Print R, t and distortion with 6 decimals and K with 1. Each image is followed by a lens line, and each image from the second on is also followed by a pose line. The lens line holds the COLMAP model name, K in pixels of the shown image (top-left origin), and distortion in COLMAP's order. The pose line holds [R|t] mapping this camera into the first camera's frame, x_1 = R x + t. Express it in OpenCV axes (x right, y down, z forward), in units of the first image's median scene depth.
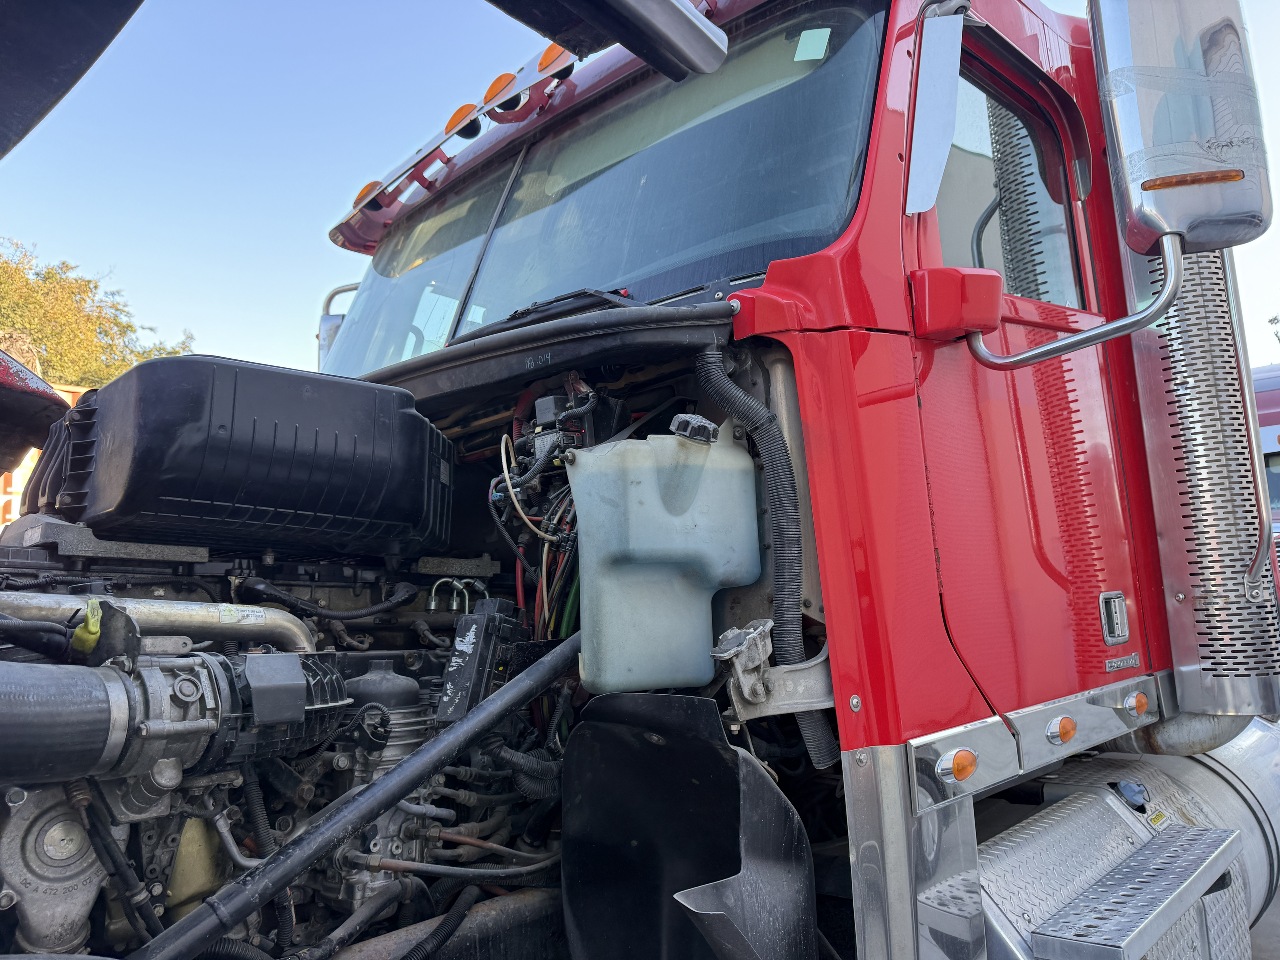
lens RADIAL K [[906.2, 0, 640.0], [0, 906.2, 480.0], [0, 0, 1]] dist [0.134153, -0.252852]
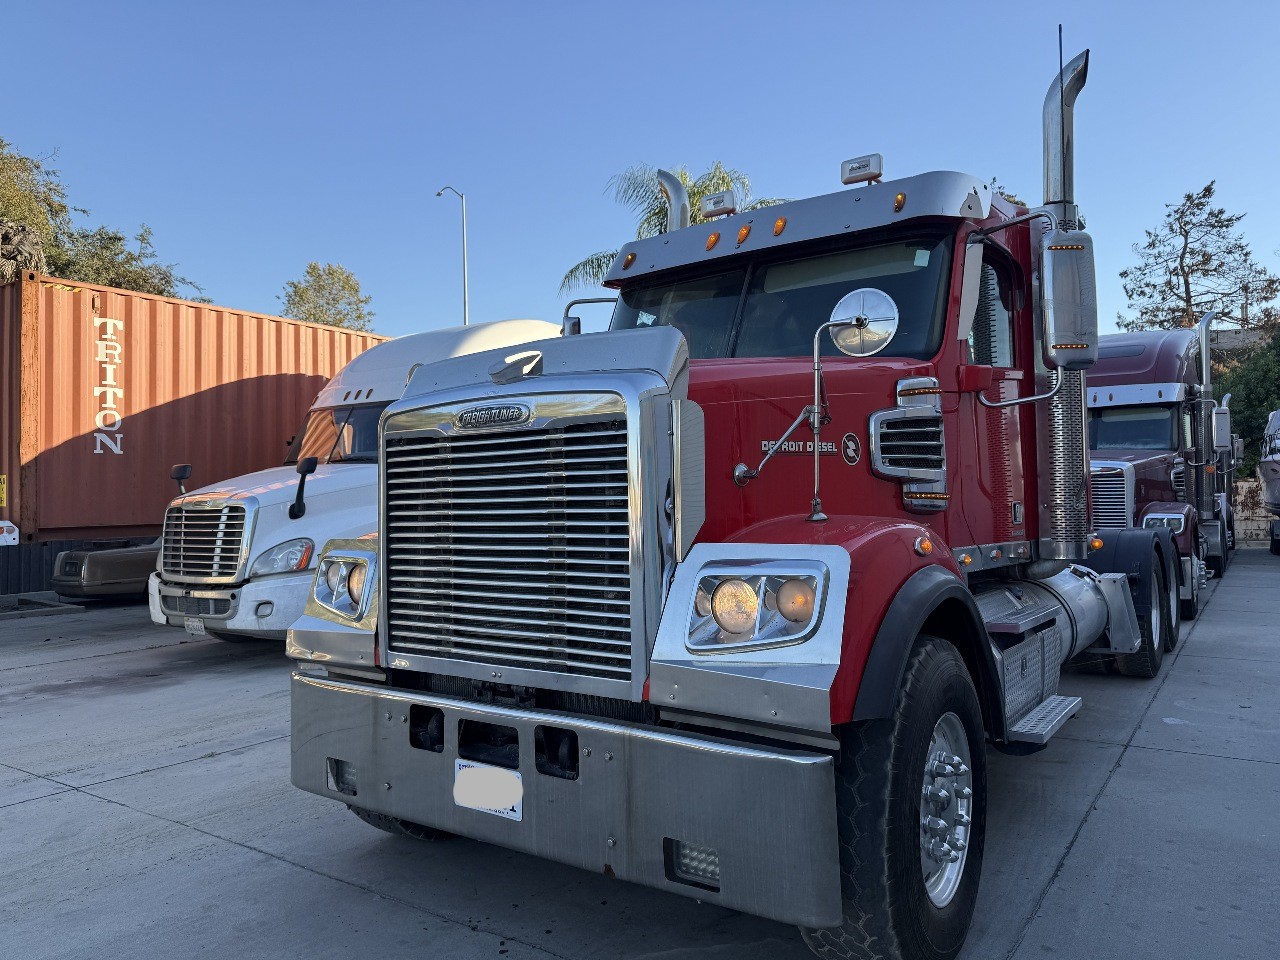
lens RADIAL K [[906.2, 0, 640.0], [0, 906.2, 480.0], [0, 0, 1]] dist [0.134153, -0.252852]
pose [[0.990243, 0.048014, 0.130816, -0.633062], [-0.060919, 0.993467, 0.096502, -0.081776], [-0.125328, -0.103530, 0.986699, -0.996611]]
